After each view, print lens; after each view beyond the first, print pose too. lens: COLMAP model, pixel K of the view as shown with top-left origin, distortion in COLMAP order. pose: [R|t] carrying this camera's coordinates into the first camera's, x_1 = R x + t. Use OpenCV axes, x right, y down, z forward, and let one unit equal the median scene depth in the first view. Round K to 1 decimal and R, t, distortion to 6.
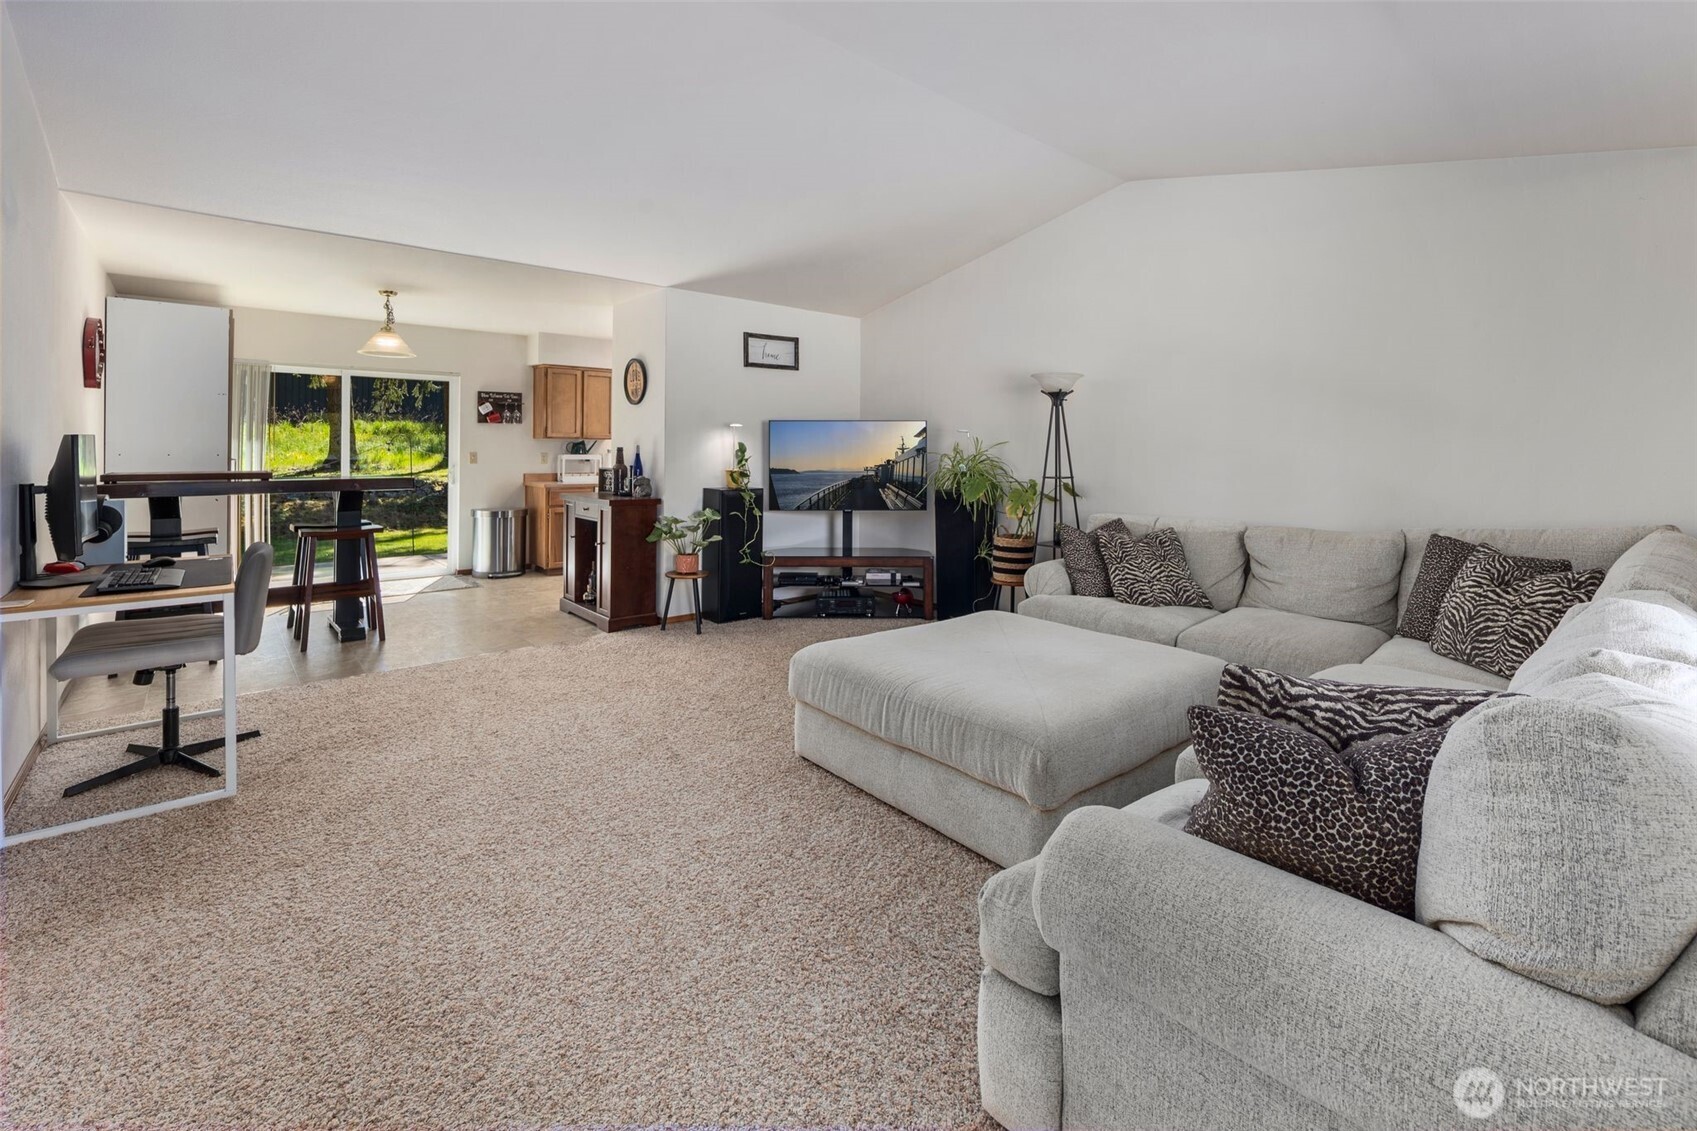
lens RADIAL K [[742.5, 0, 853.7], [0, 742.5, 441.6], [0, 0, 1]] dist [0.004765, -0.004245]
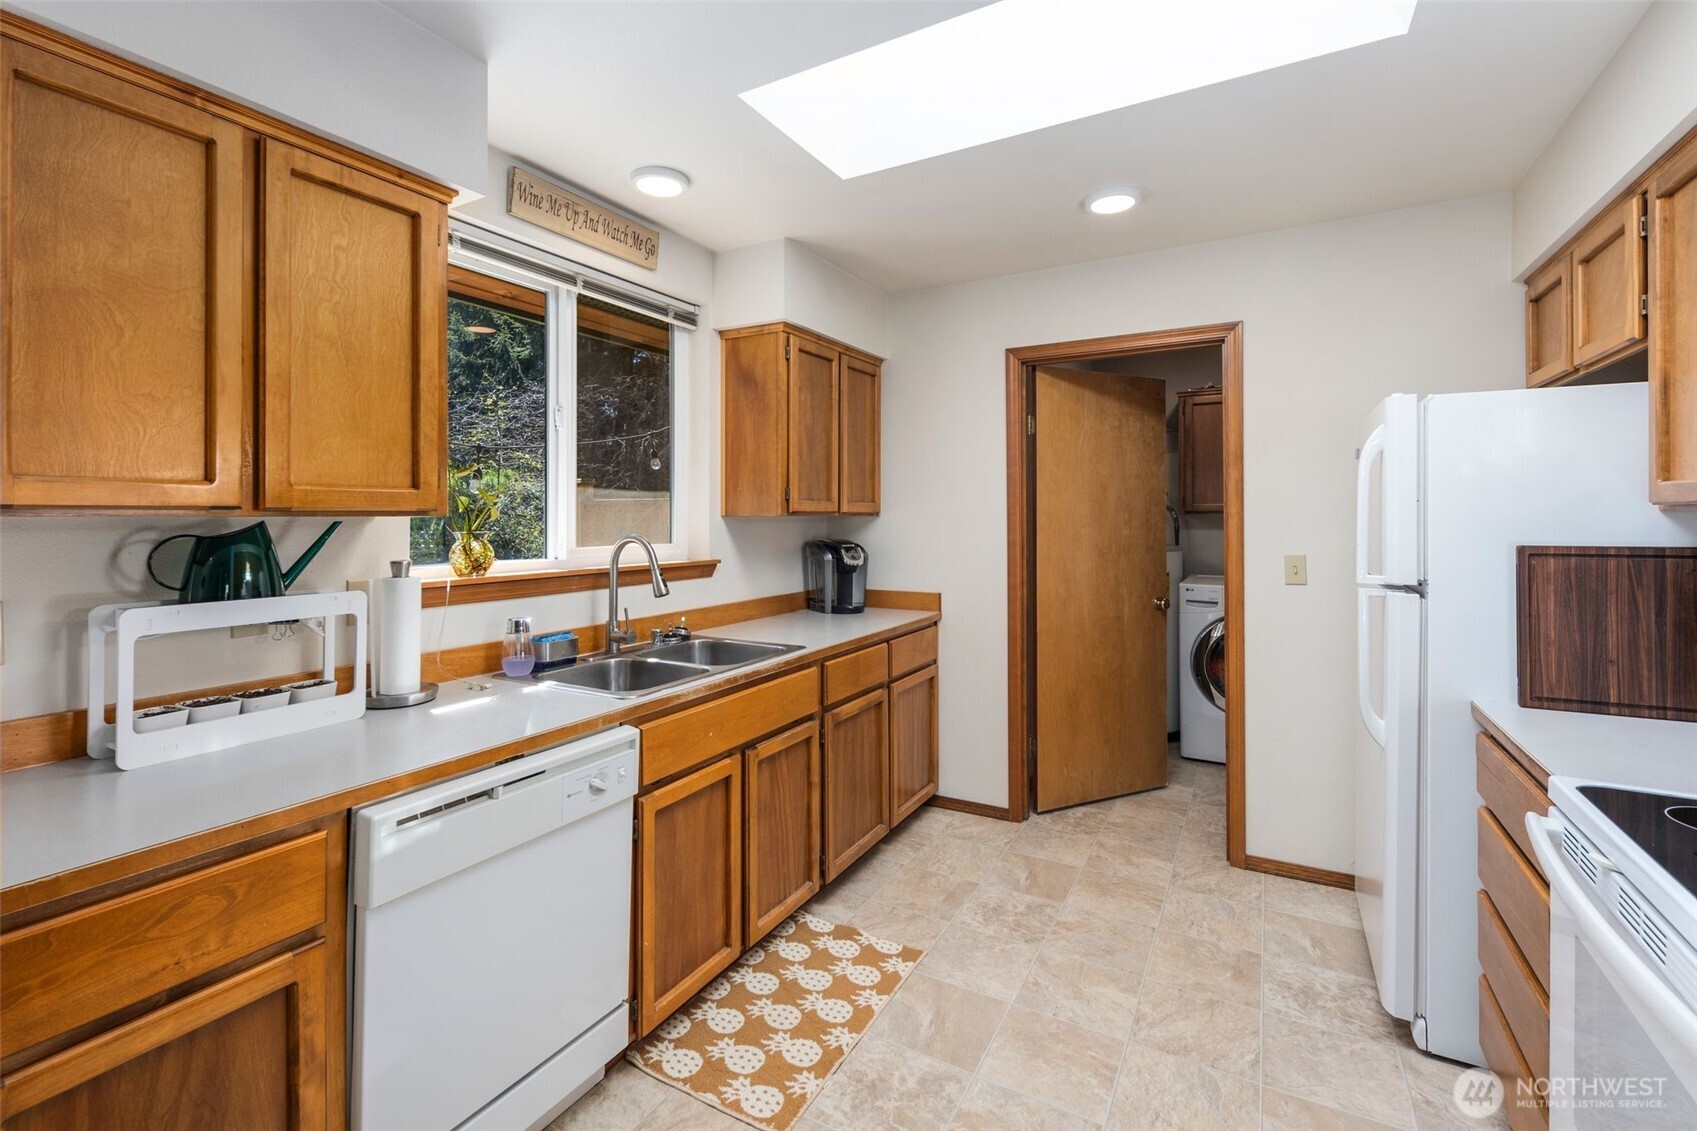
lens RADIAL K [[741.7, 0, 850.7], [0, 741.7, 513.2], [0, 0, 1]] dist [-0.000987, -0.000228]
pose [[0.943020, -0.006697, 0.332669, -0.423708], [0.004192, 0.999957, 0.008247, -0.007593], [-0.332710, -0.006382, 0.943008, 1.146912]]
